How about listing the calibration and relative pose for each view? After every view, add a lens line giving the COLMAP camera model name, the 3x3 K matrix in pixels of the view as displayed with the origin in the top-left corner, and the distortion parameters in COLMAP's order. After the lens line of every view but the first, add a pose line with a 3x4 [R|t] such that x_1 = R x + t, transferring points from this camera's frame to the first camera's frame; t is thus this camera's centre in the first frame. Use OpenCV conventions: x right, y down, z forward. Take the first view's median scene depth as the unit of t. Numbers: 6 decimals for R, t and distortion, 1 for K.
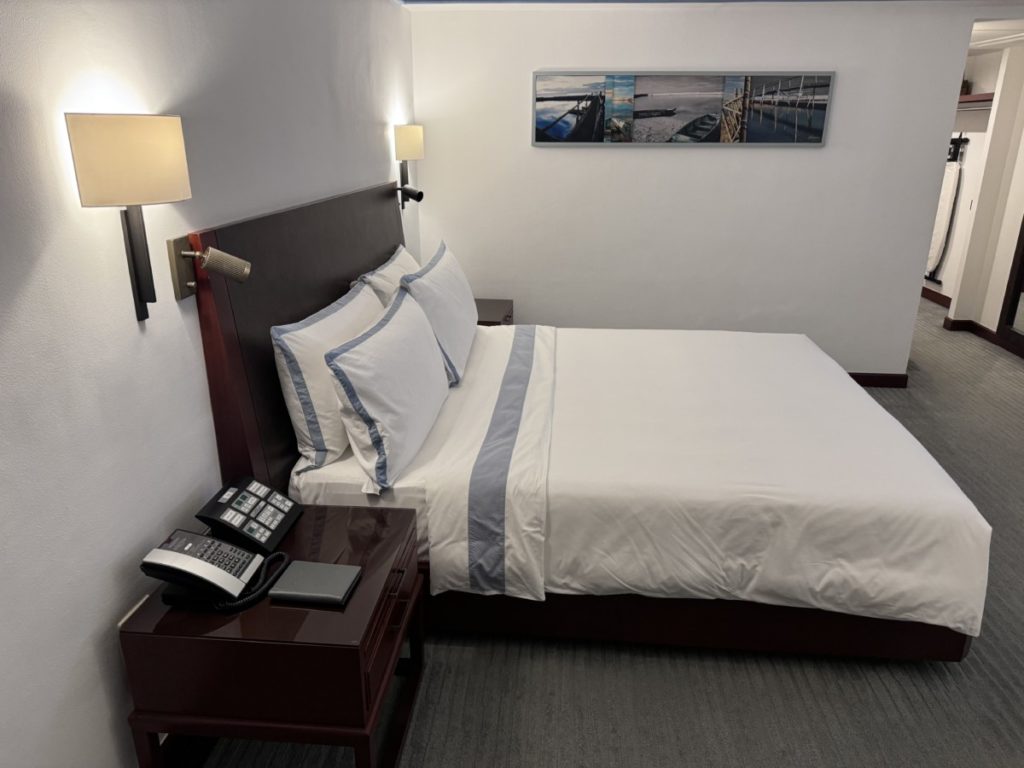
lens RADIAL K [[715.9, 0, 516.6], [0, 715.9, 383.5], [0, 0, 1]] dist [0.071348, -0.116410]
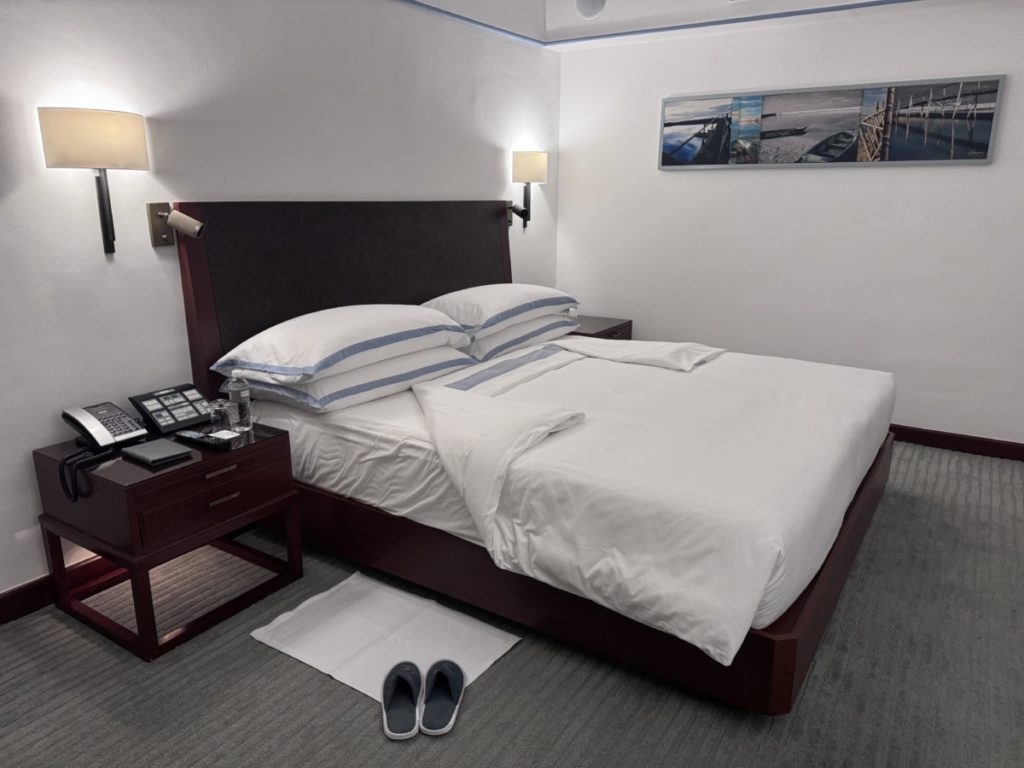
lens RADIAL K [[720.8, 0, 512.0], [0, 720.8, 384.0], [0, 0, 1]] dist [-0.003243, -0.003616]
pose [[0.879543, 0.115030, -0.461705, 0.377929], [-0.152089, 0.987399, -0.043726, 0.047538], [0.450858, 0.108679, 0.885955, 0.047456]]
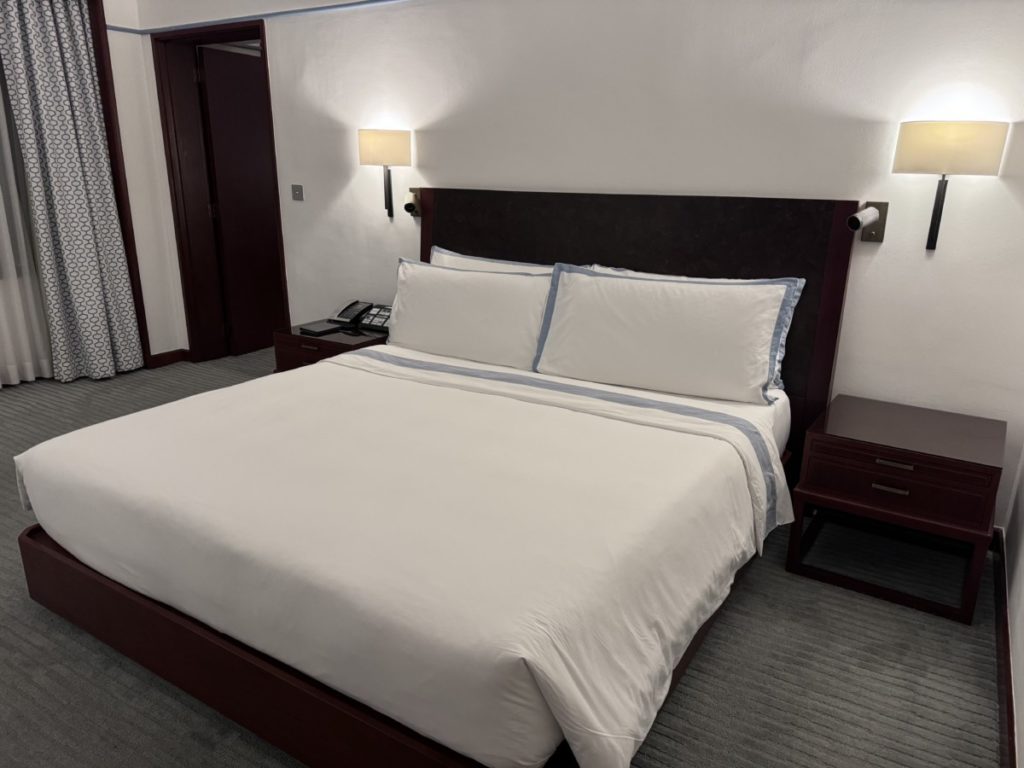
lens RADIAL K [[715.9, 0, 516.6], [0, 715.9, 383.5], [0, 0, 1]] dist [0.071348, -0.116410]
pose [[-0.455272, 0.245146, -0.855939, 0.621858], [-0.306608, 0.859380, 0.409216, -0.303340], [0.835894, 0.448742, -0.316087, 0.994731]]
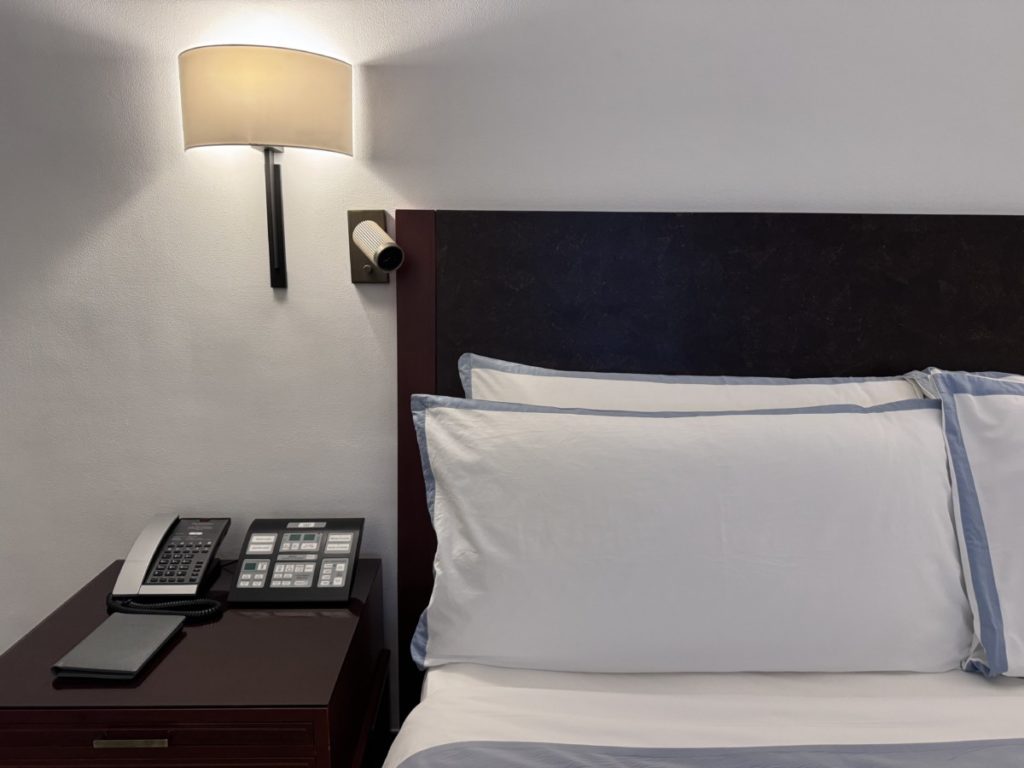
lens RADIAL K [[715.9, 0, 516.6], [0, 715.9, 383.5], [0, 0, 1]] dist [0.071348, -0.116410]
pose [[0.097967, 0.166019, -0.981244, 0.179697], [-0.335082, 0.933920, 0.124557, -0.079910], [0.937082, 0.316594, 0.147123, 0.501930]]
